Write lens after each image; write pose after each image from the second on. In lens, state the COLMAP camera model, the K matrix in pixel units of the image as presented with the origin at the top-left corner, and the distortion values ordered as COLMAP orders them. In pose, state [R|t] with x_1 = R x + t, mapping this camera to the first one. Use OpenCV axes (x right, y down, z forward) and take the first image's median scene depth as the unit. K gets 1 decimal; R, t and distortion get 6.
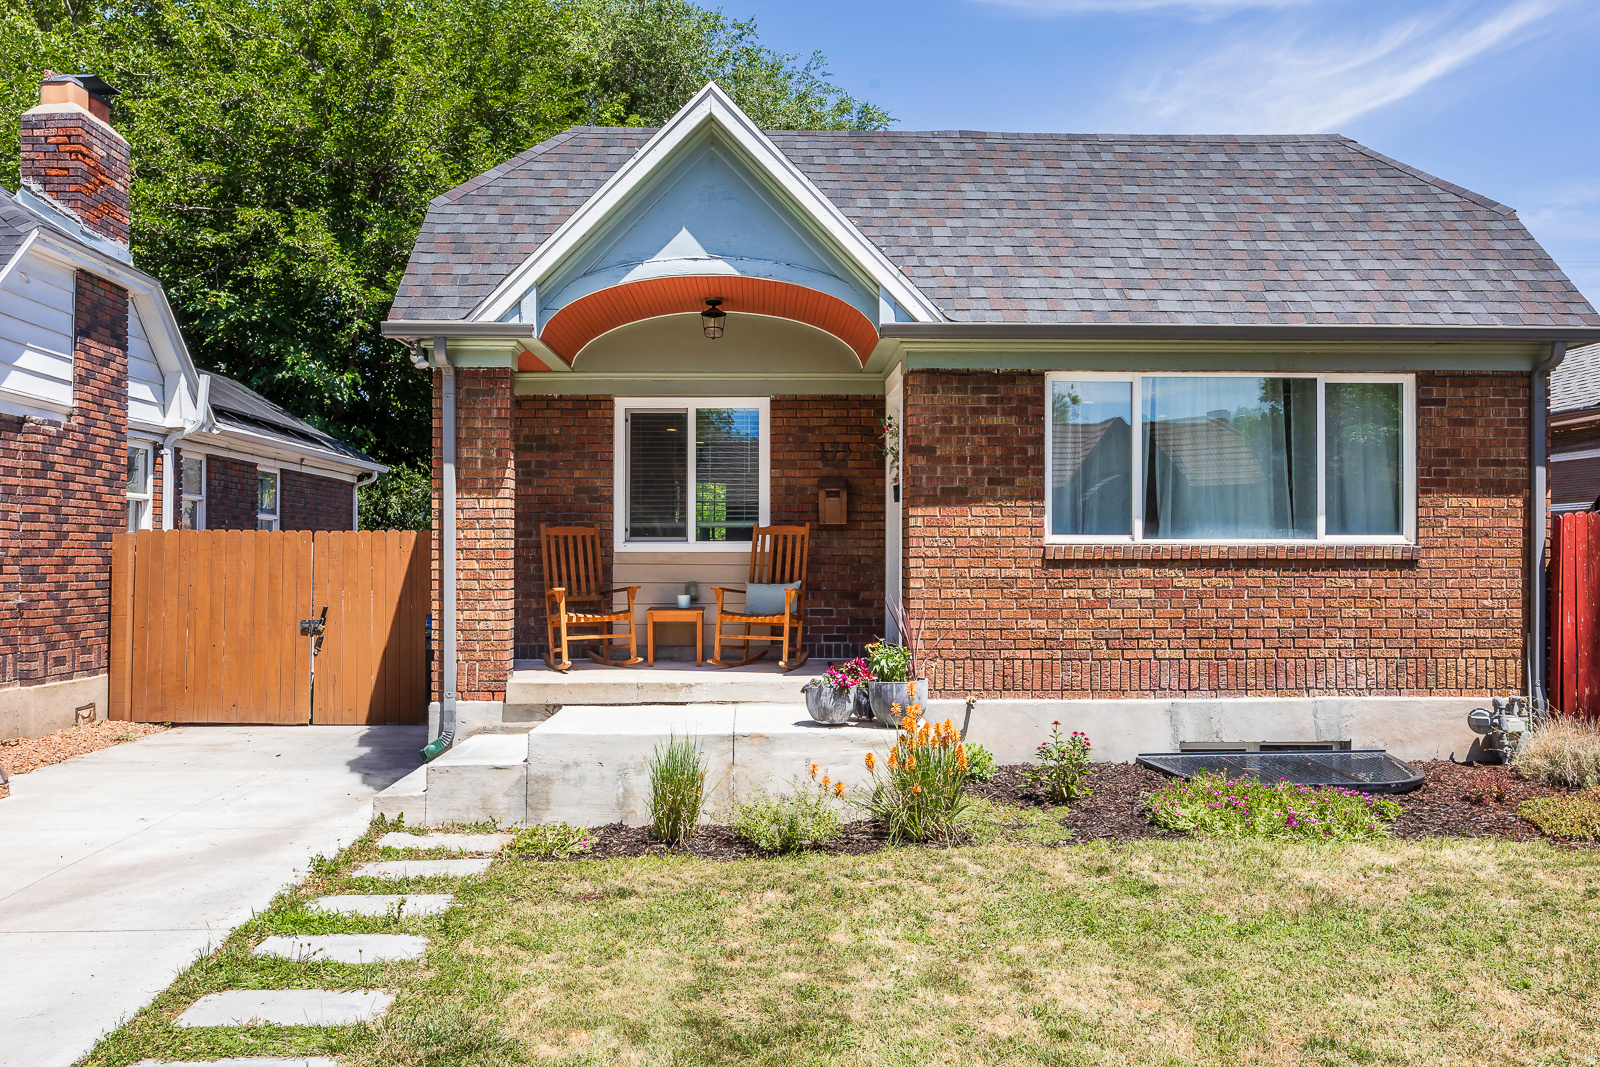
lens RADIAL K [[1206.4, 0, 844.9], [0, 1206.4, 533.6], [0, 0, 1]] dist [-0.003696, -0.005379]
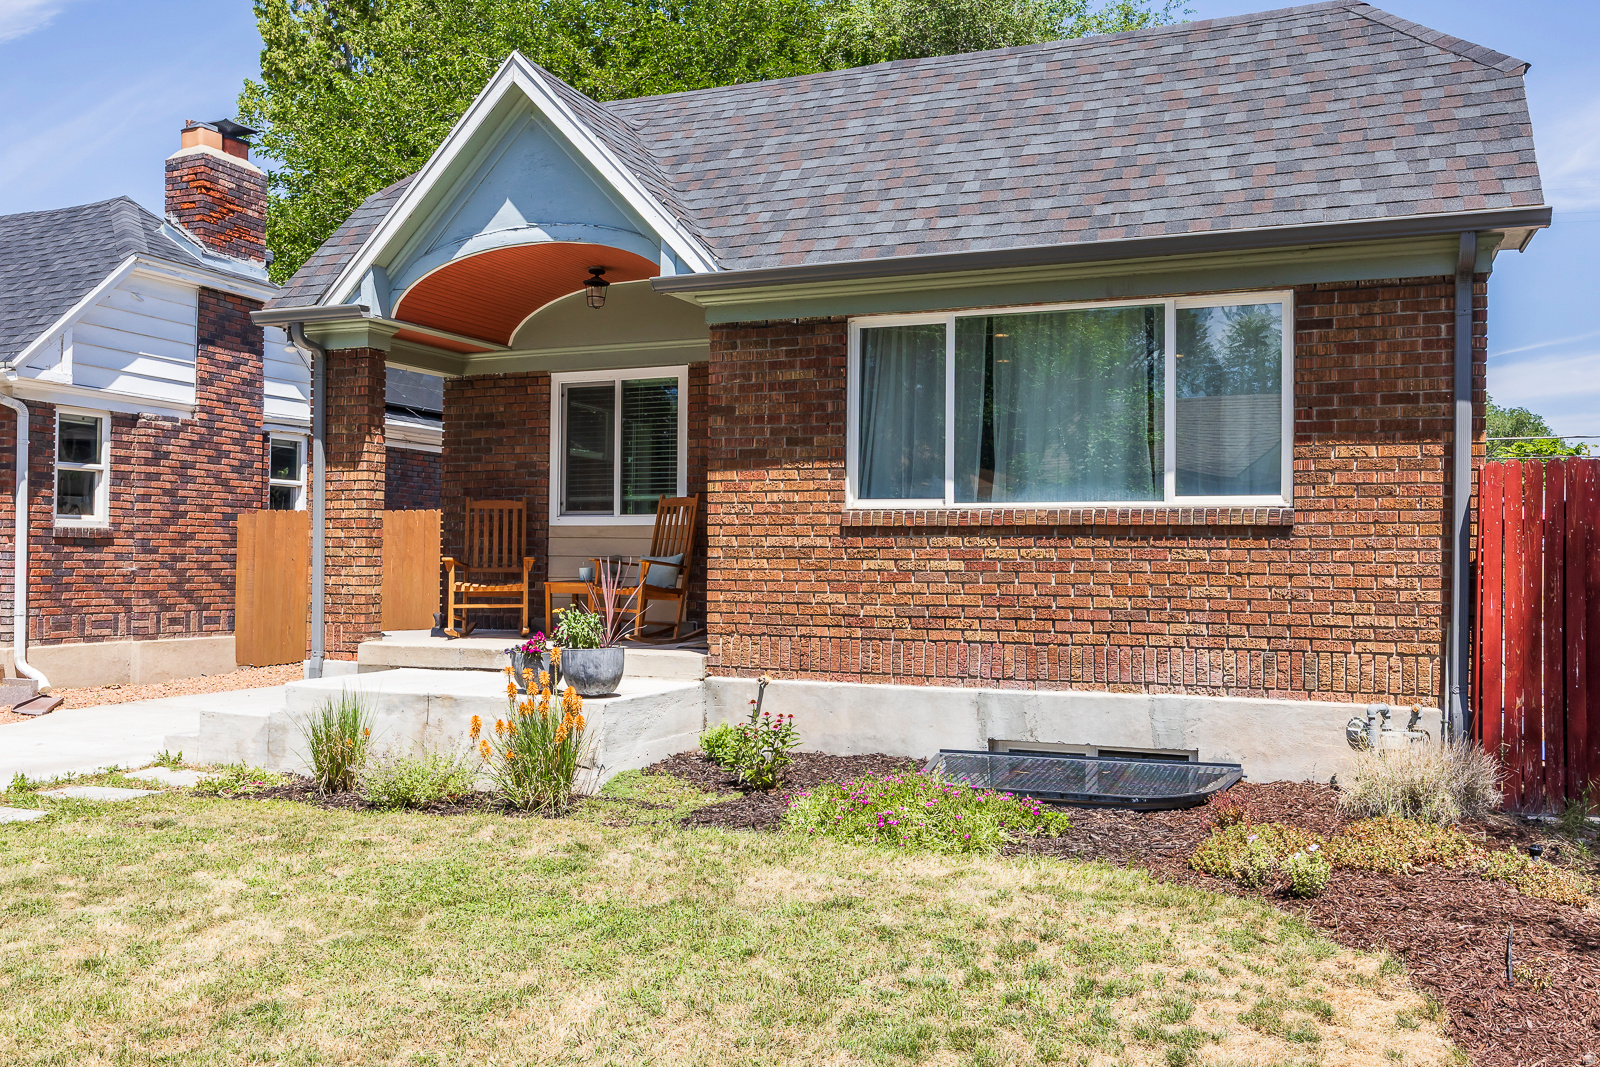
lens RADIAL K [[1275.3, 0, 806.5], [0, 1275.3, 528.1], [0, 0, 1]] dist [-0.007965, -0.001737]
pose [[0.924122, -0.002723, -0.382087, 0.501020], [0.001794, 0.999995, -0.002787, 0.024968], [0.382093, 0.001890, 0.924122, 0.111168]]
